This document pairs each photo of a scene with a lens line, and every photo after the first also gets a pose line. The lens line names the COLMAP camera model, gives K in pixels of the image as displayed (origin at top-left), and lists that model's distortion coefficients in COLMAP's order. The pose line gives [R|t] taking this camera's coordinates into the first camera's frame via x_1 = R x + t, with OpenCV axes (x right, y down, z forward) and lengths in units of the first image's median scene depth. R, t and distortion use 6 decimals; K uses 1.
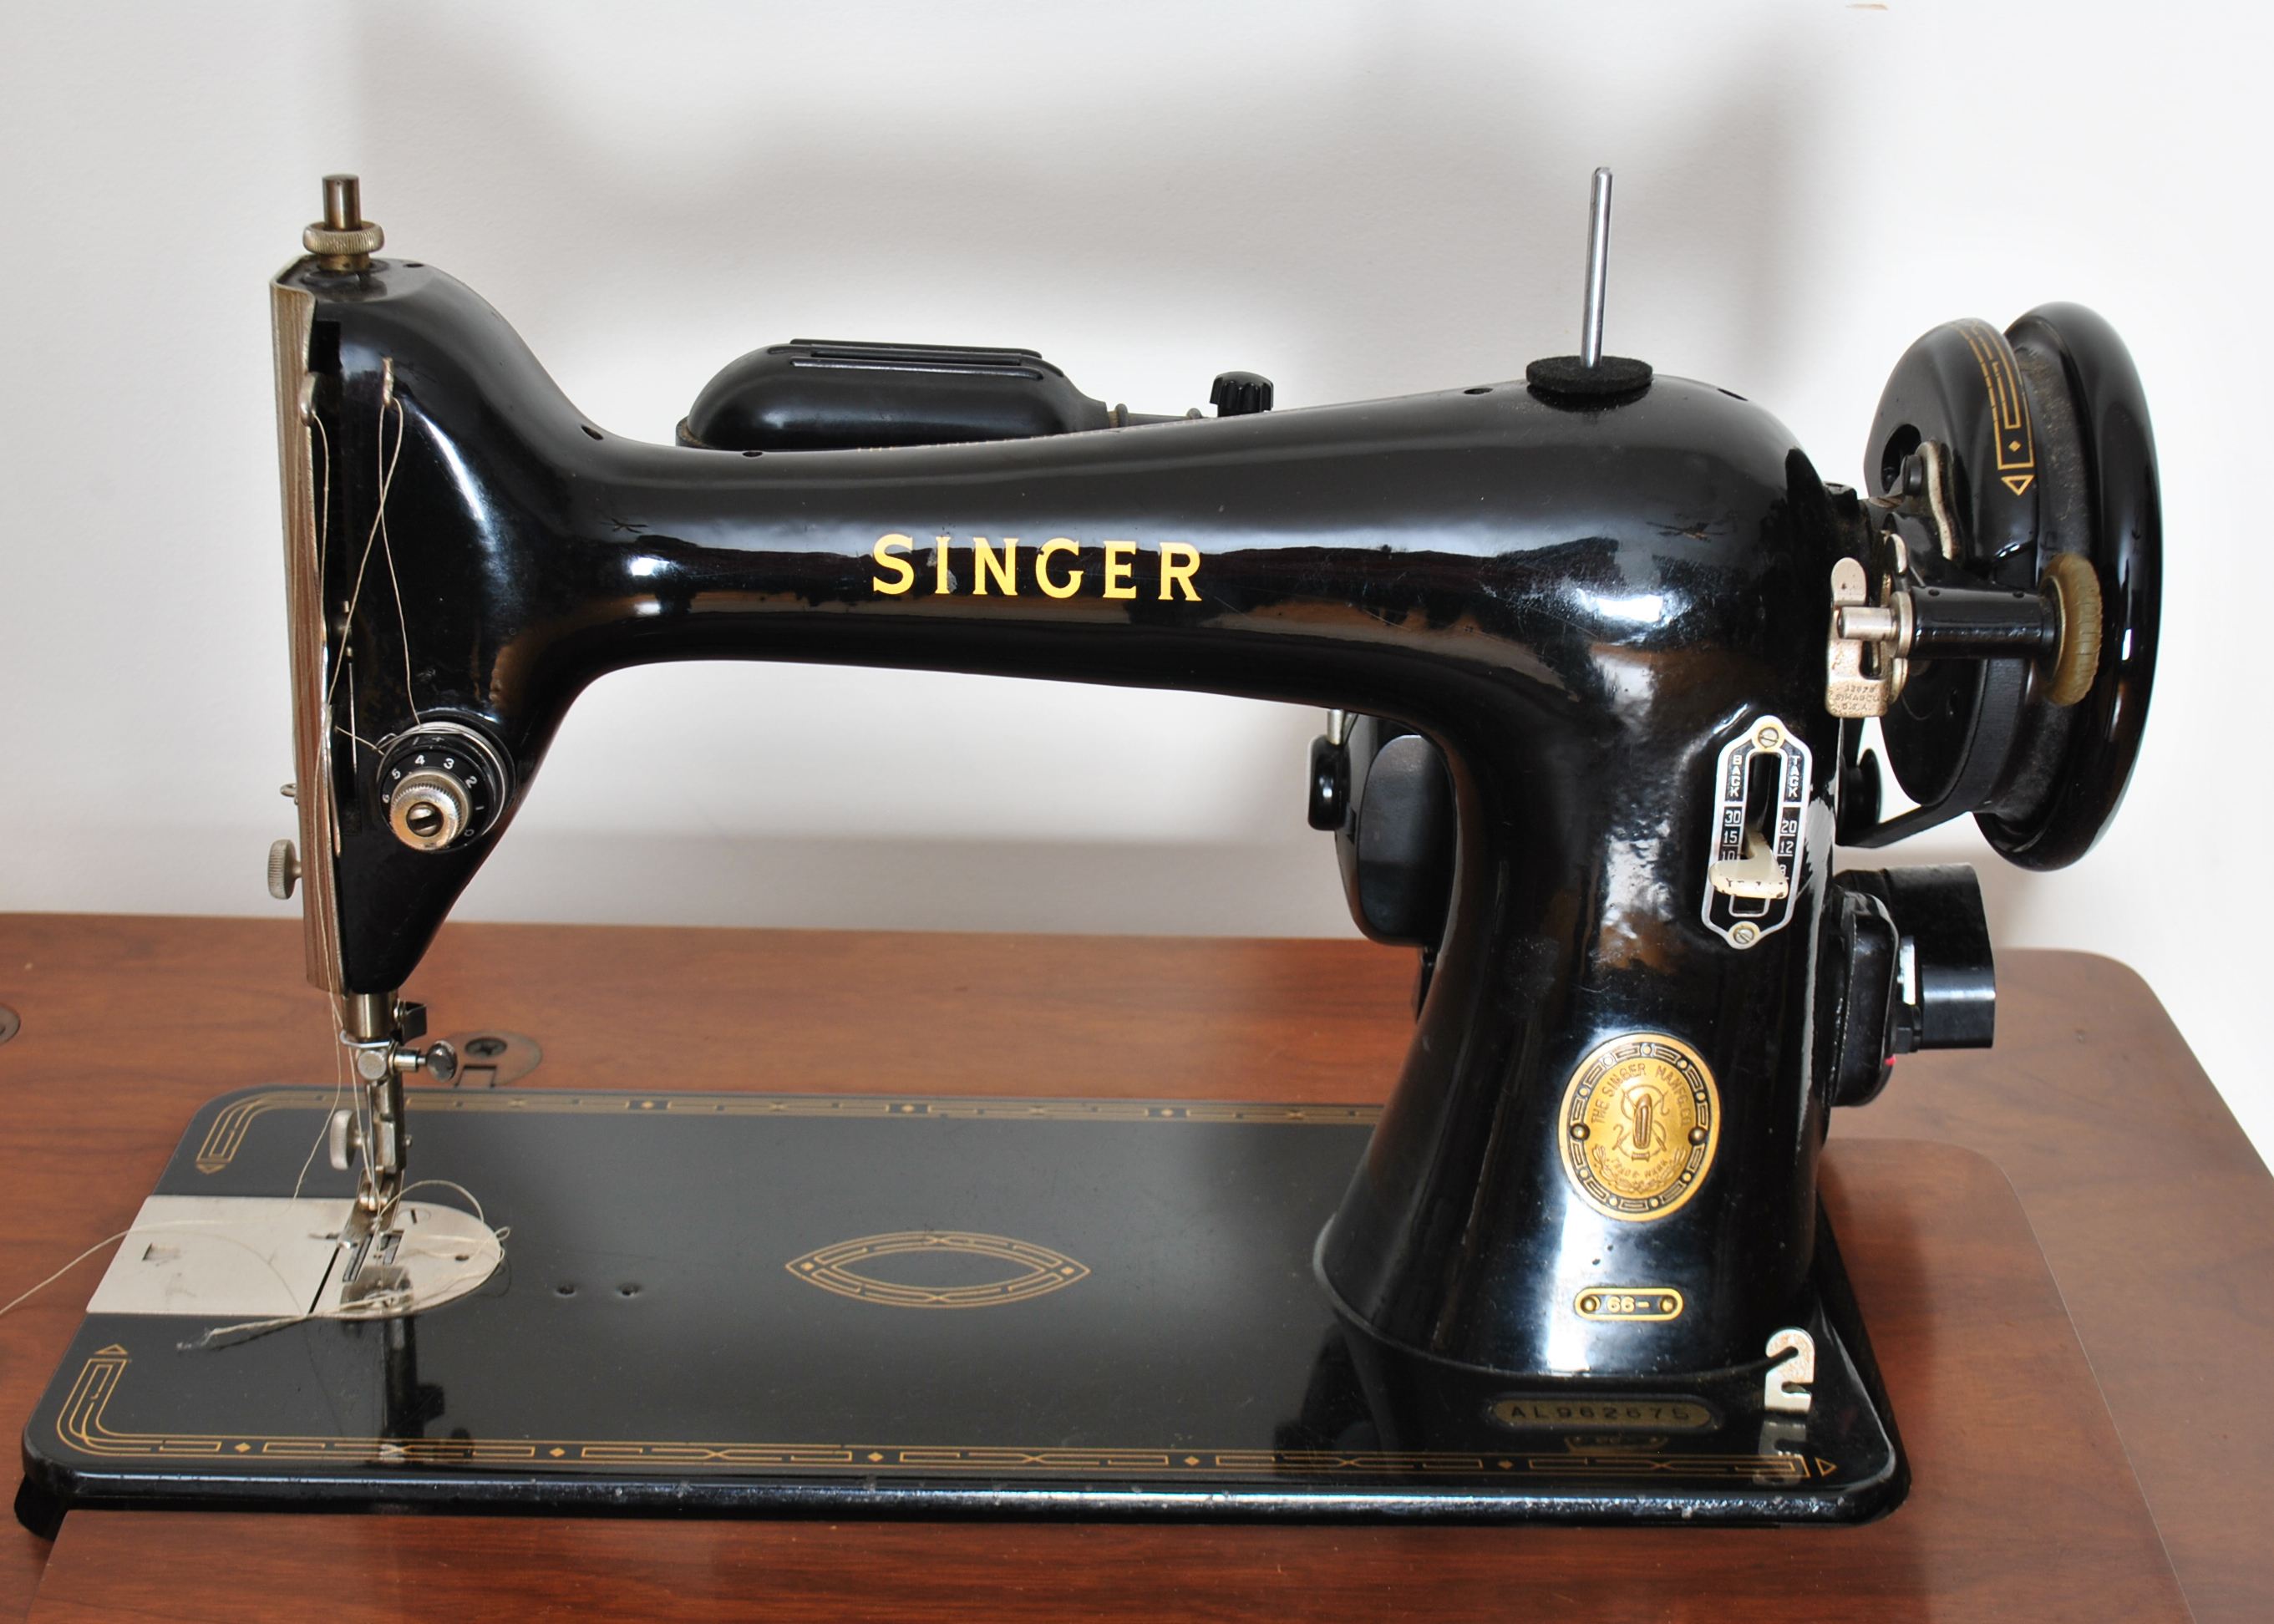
lens RADIAL K [[3520.2, 0, 1144.7], [0, 3520.2, 807.8], [0, 0, 1]] dist [-0.015594, 0.000000]
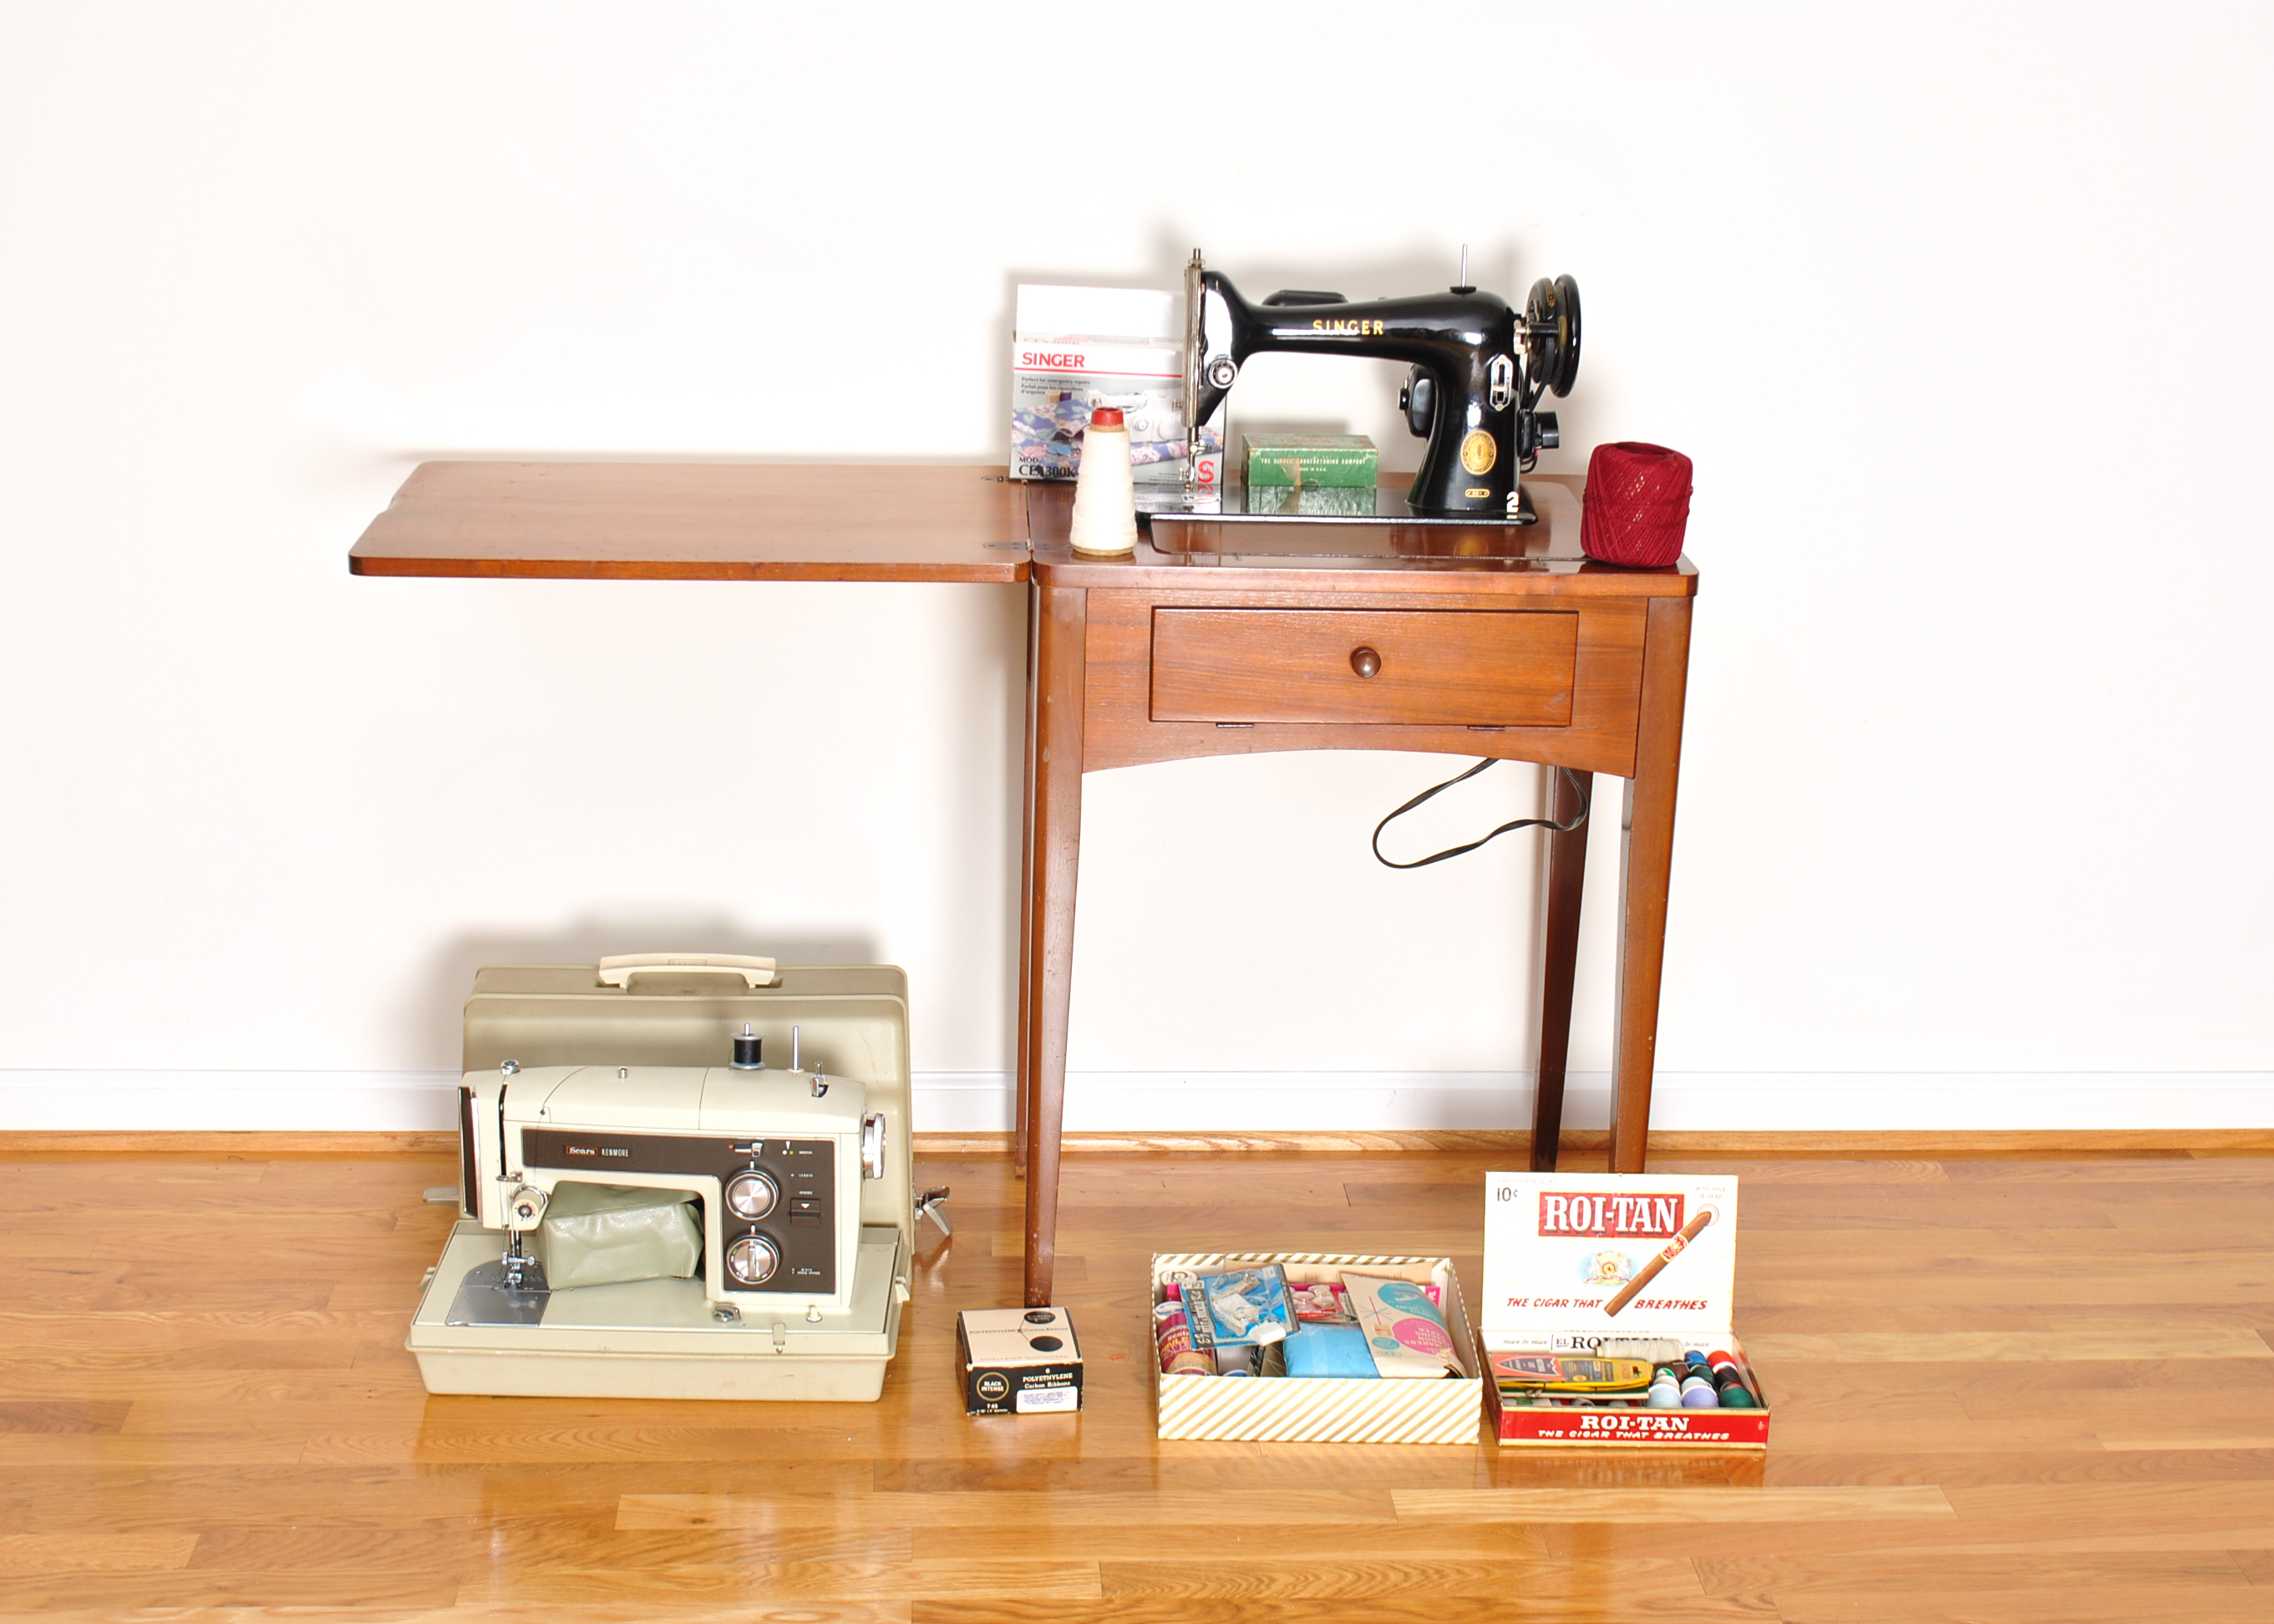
lens RADIAL K [[3207.9, 0, 1140.1], [0, 3207.9, 808.7], [0, 0, 1]] dist [-0.030525, 0.000000]
pose [[0.999558, -0.016821, 0.024498, -0.411723], [0.018498, 0.997381, -0.069920, 0.844054], [-0.023258, 0.070343, 0.997252, -3.136214]]
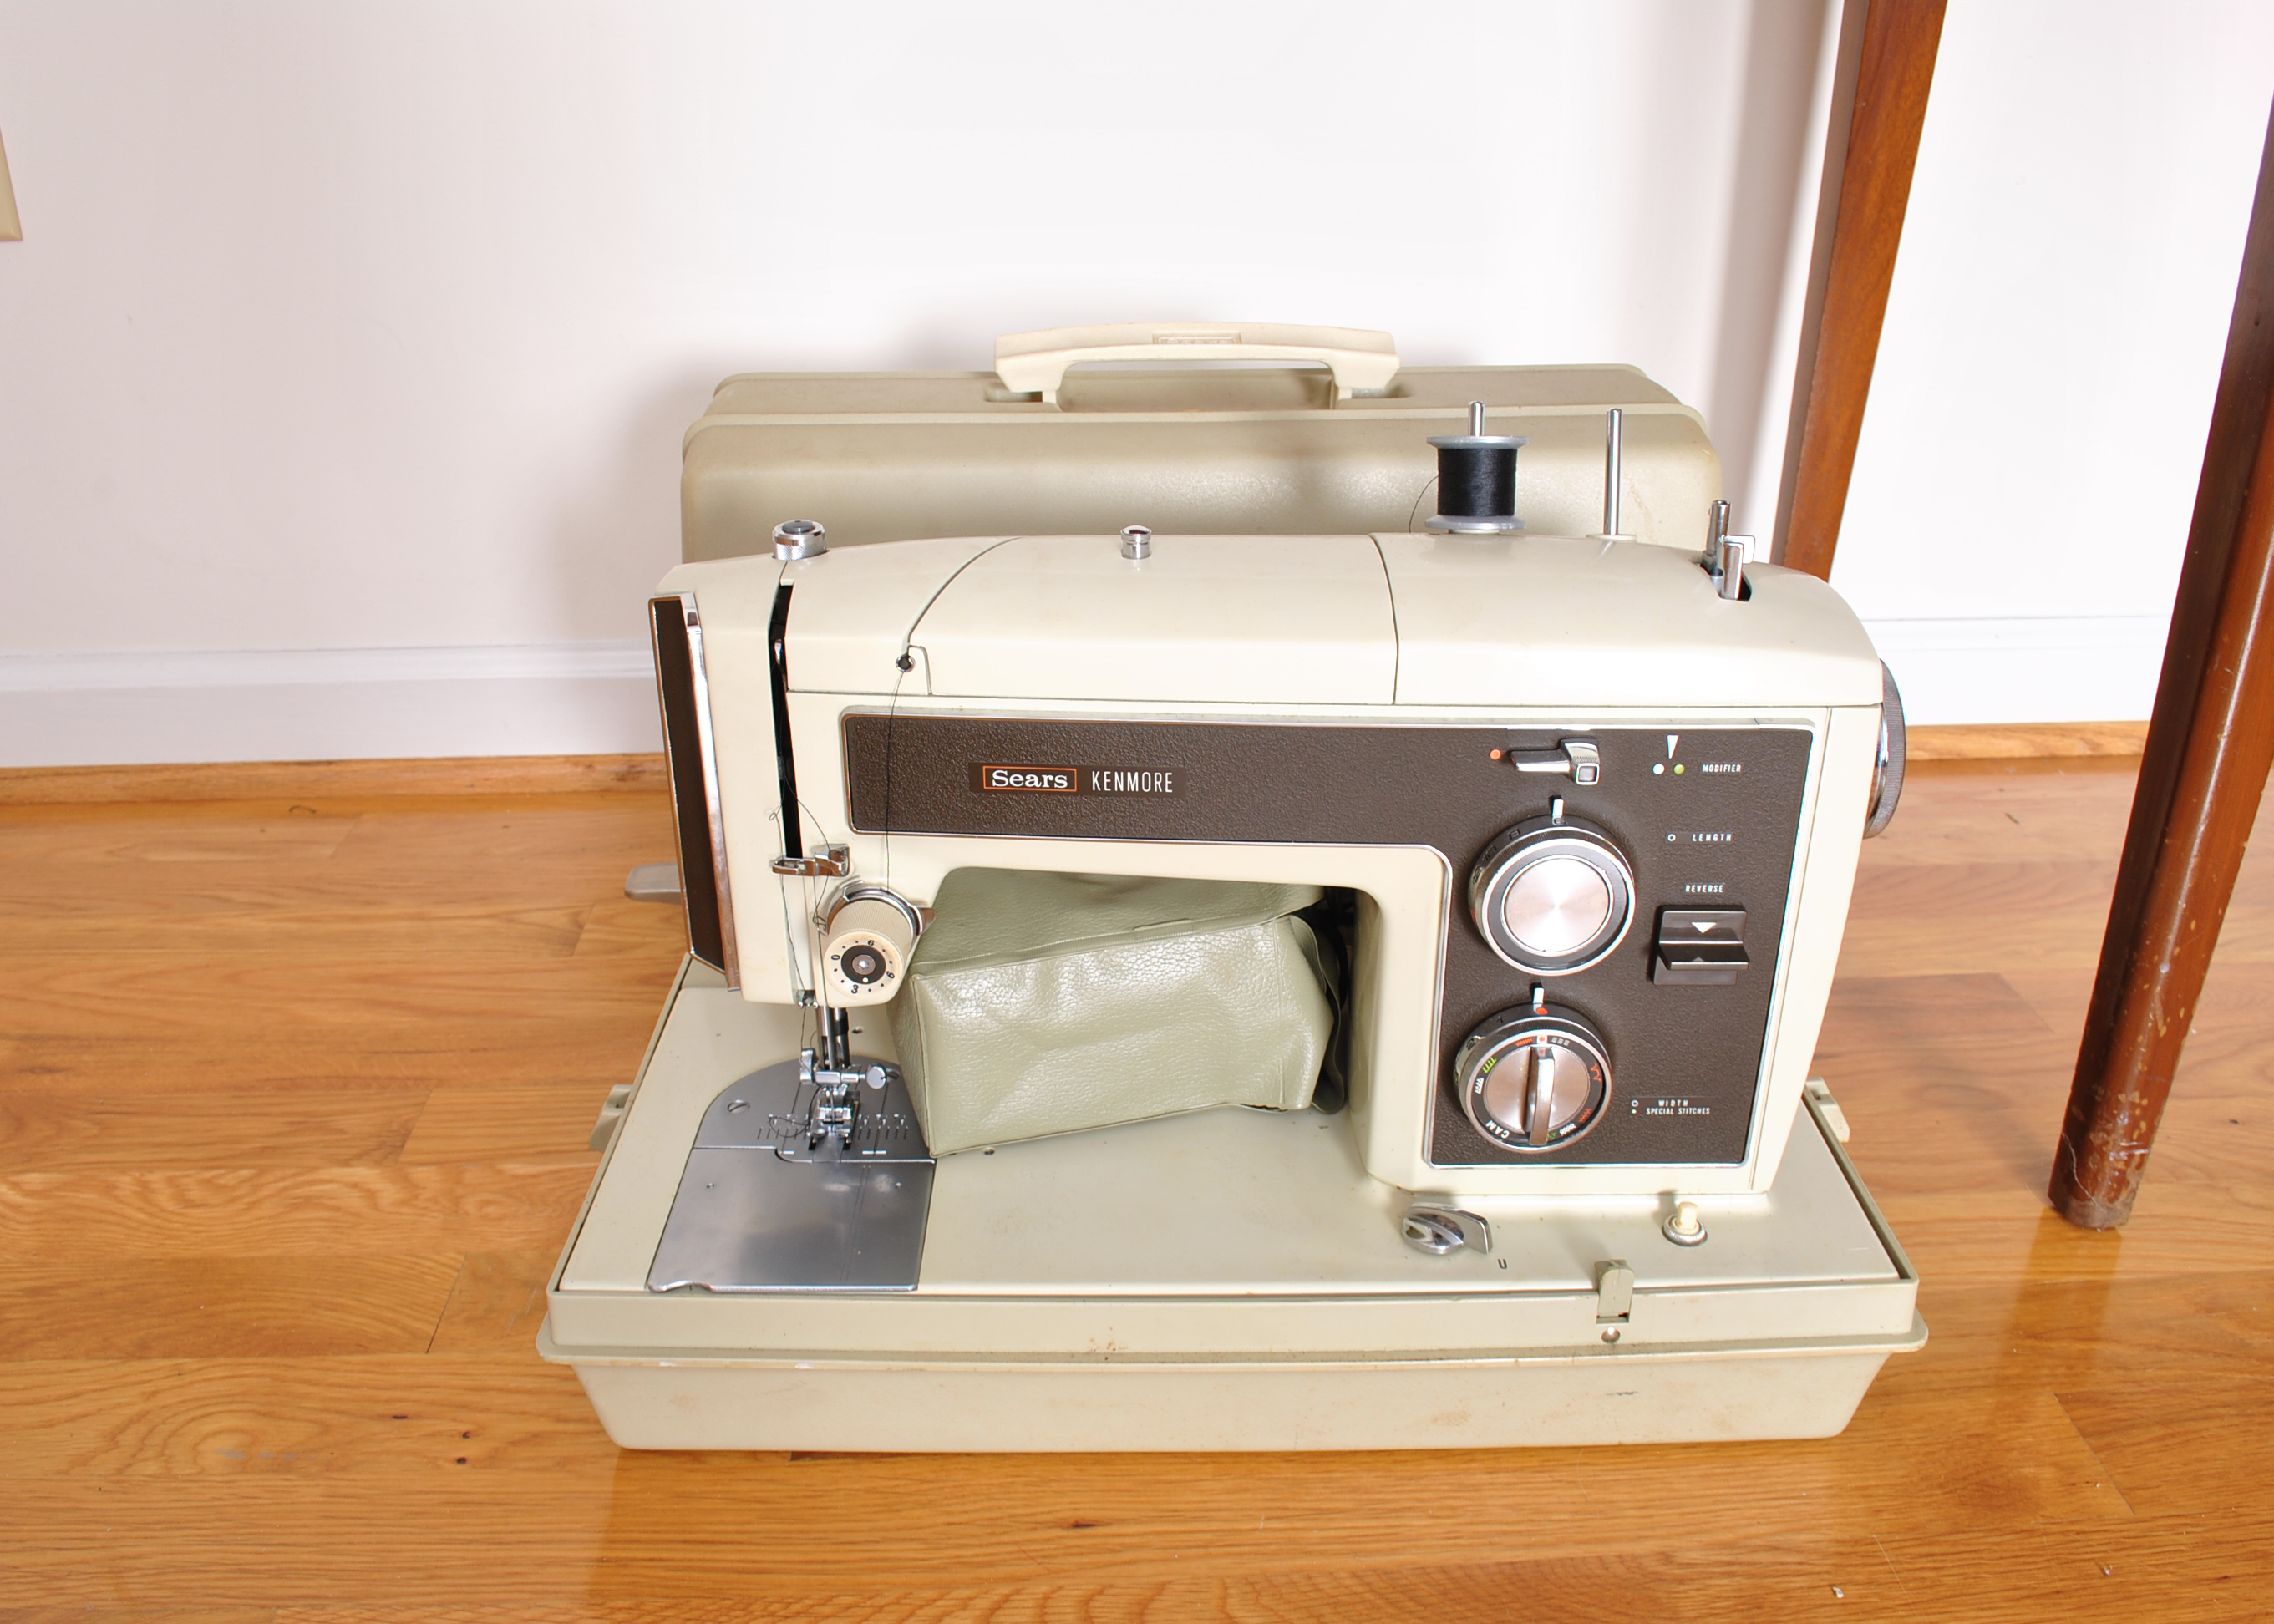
lens RADIAL K [[1933.2, 0, 1148.1], [0, 1933.2, 806.4], [0, 0, 1]] dist [-0.084305, 0.005941]
pose [[0.999055, -0.041818, 0.011843, -0.985222], [0.041166, 0.997860, 0.050792, 0.952053], [-0.013942, -0.050257, 0.998639, 0.147375]]
